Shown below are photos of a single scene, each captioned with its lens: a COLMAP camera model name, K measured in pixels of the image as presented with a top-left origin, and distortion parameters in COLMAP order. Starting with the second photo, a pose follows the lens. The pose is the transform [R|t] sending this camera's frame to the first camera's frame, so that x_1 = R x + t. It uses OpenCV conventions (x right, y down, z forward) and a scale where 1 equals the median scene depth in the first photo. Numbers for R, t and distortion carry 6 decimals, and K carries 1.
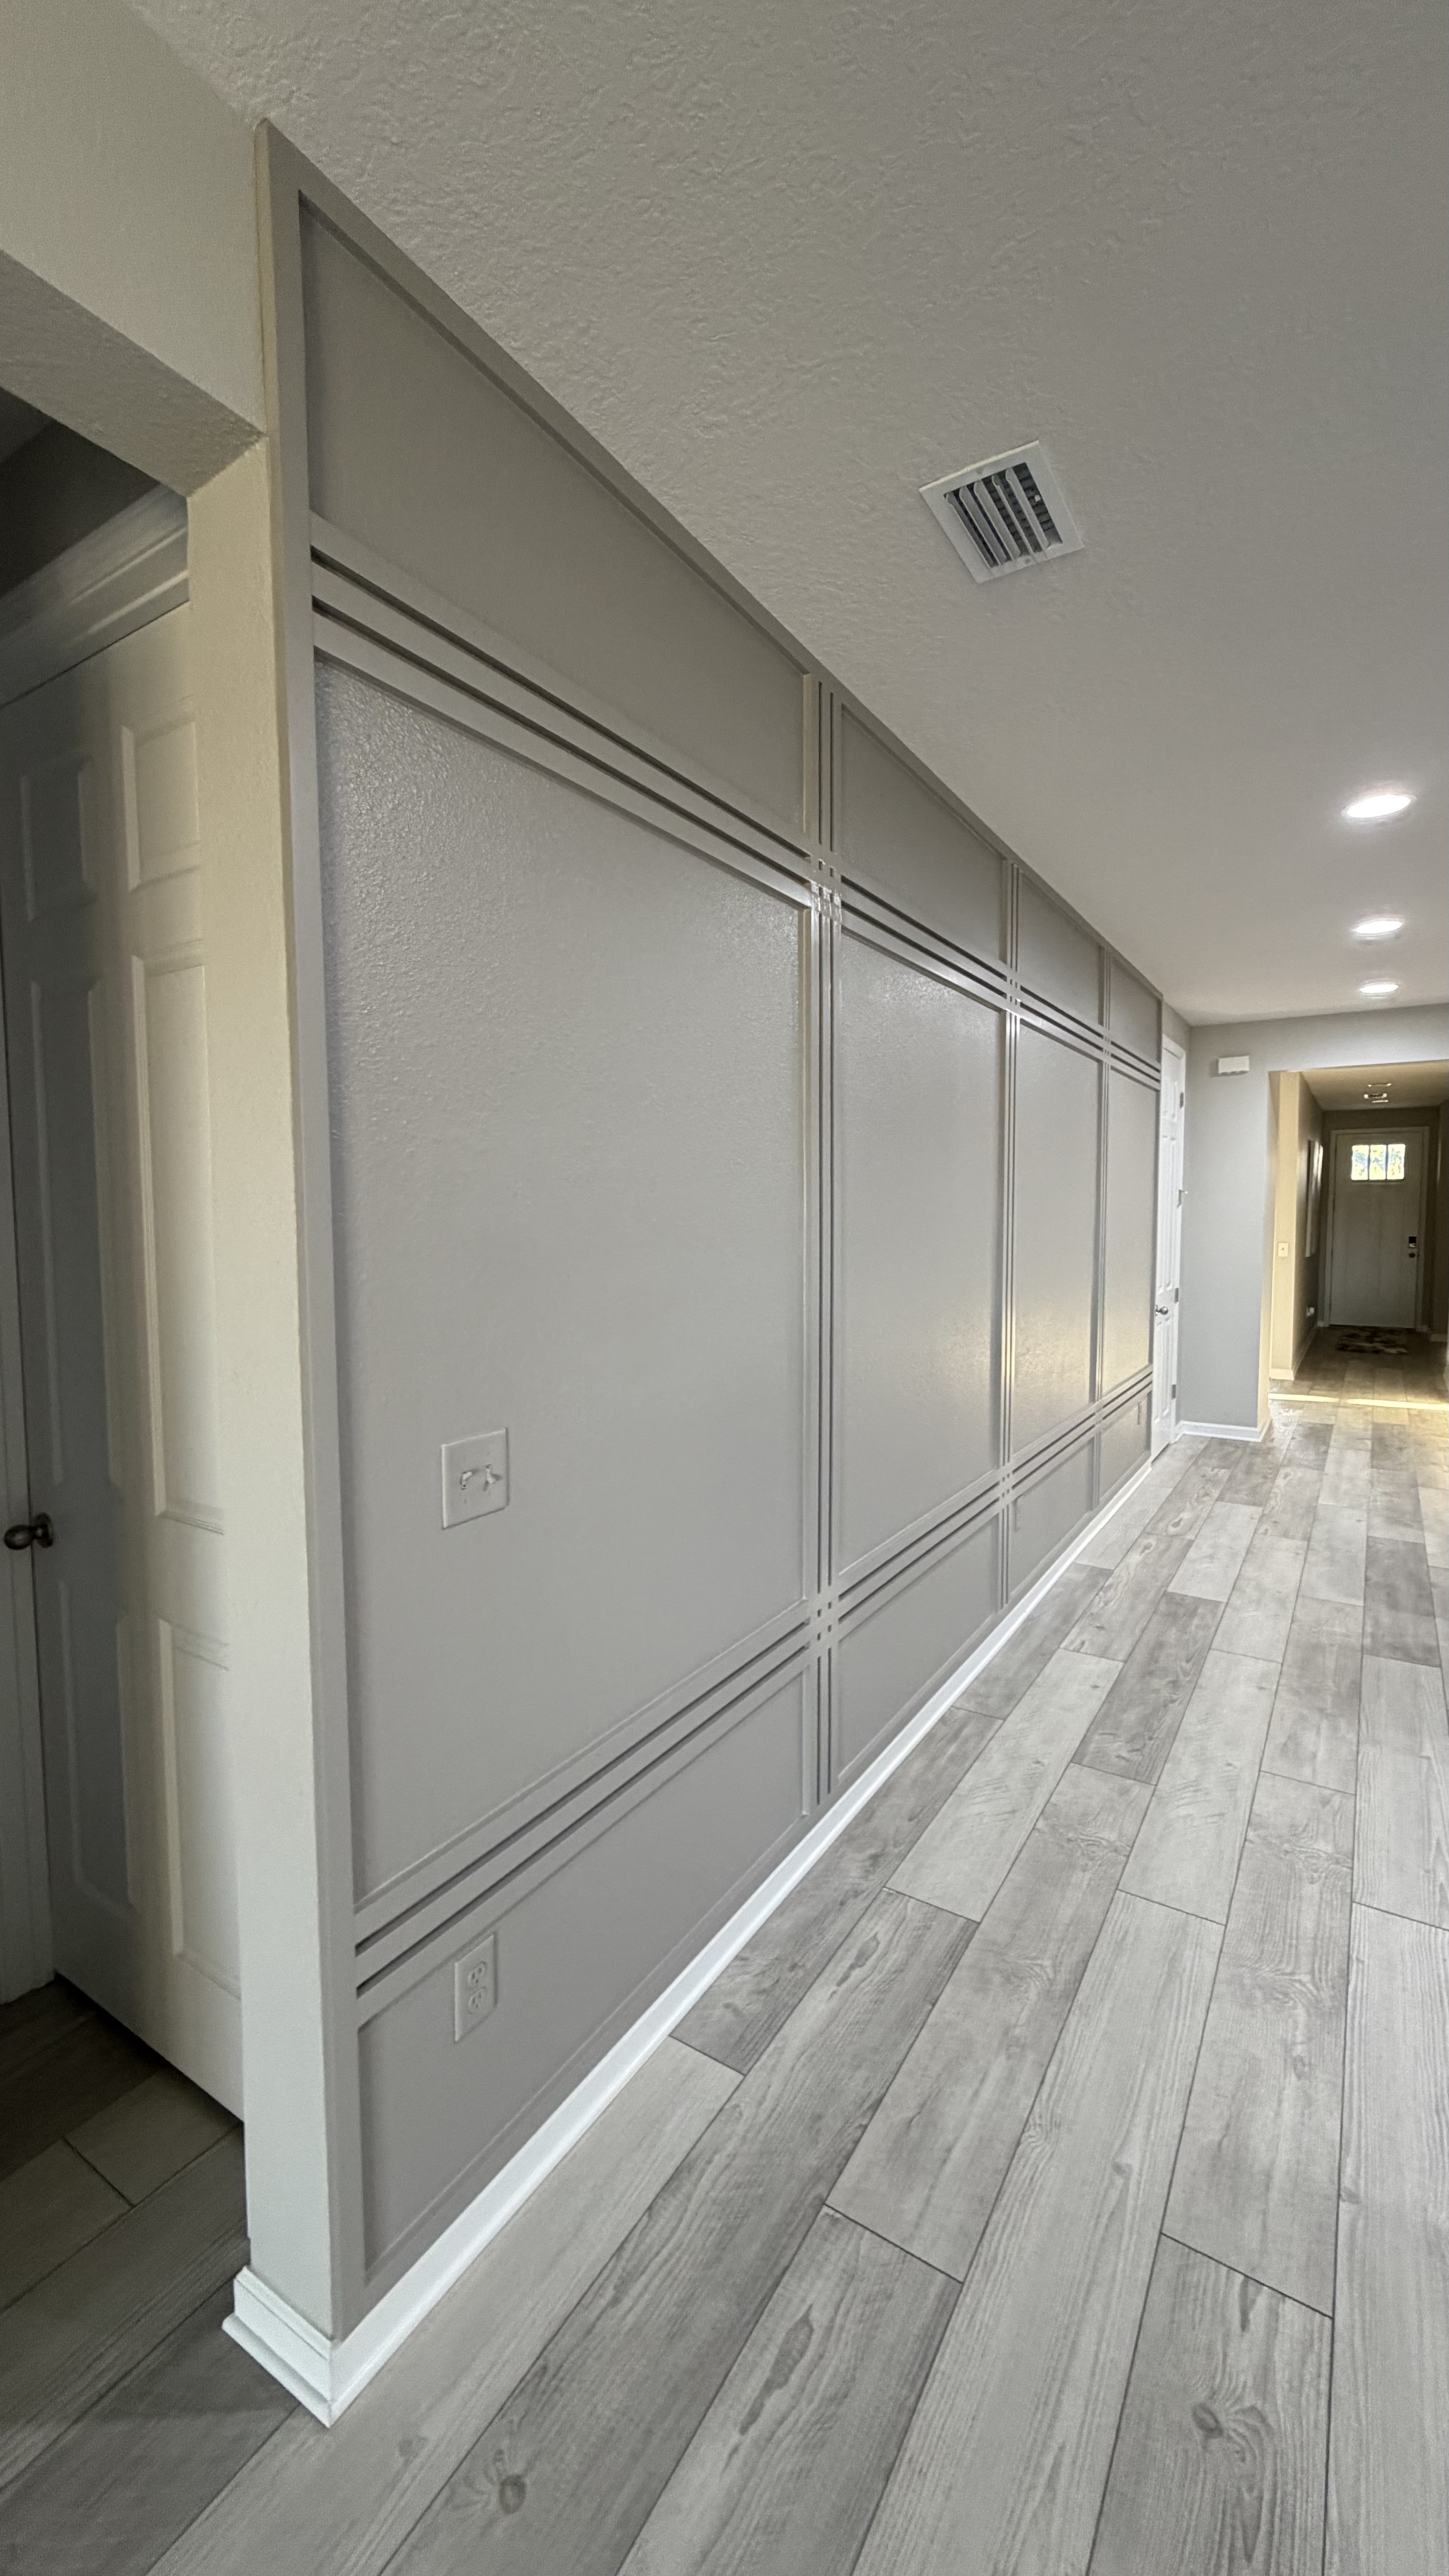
lens RADIAL K [[1025.2, 0, 724.5], [0, 1025.2, 1288.0], [0, 0, 1]] dist [0.001425, 0.000202]
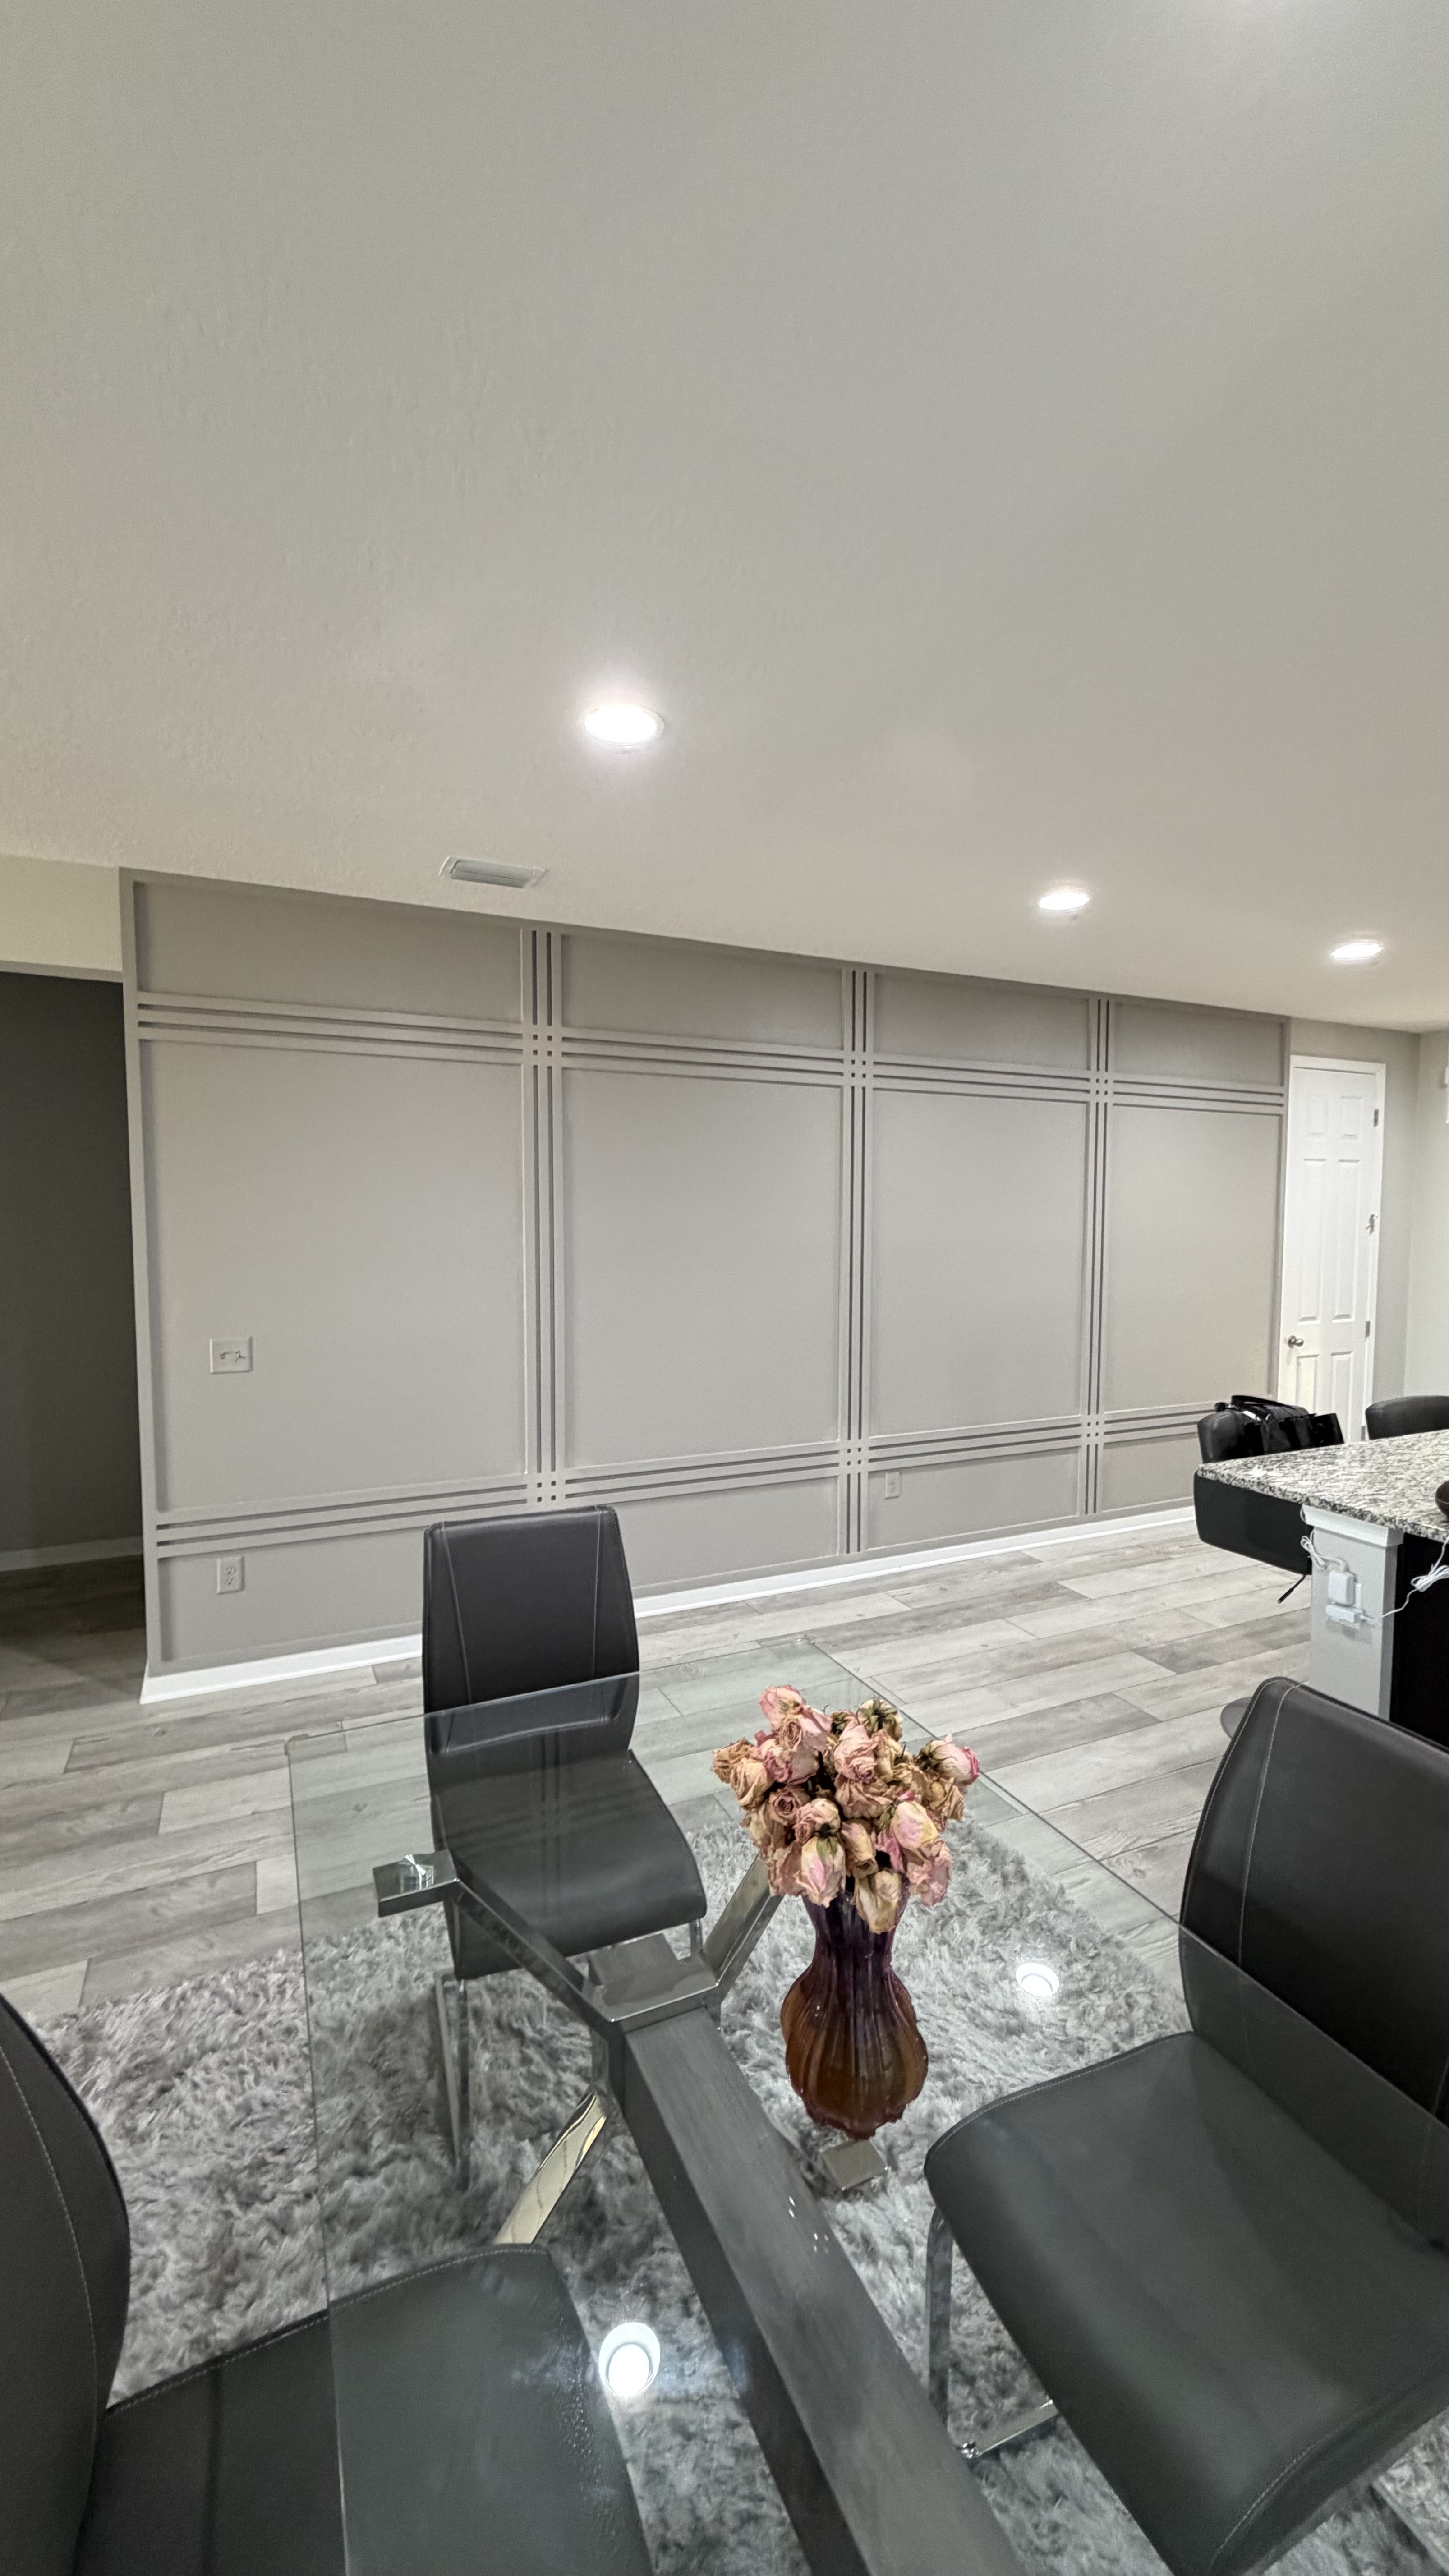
lens RADIAL K [[1022.1, 0, 724.5], [0, 1022.1, 1288.0], [0, 0, 1]] dist [0.000072, 0.000477]
pose [[0.842767, 0.044219, -0.536459, 0.938217], [-0.047684, 0.998835, 0.007422, -0.019629], [0.536162, 0.019326, 0.843894, -0.179560]]
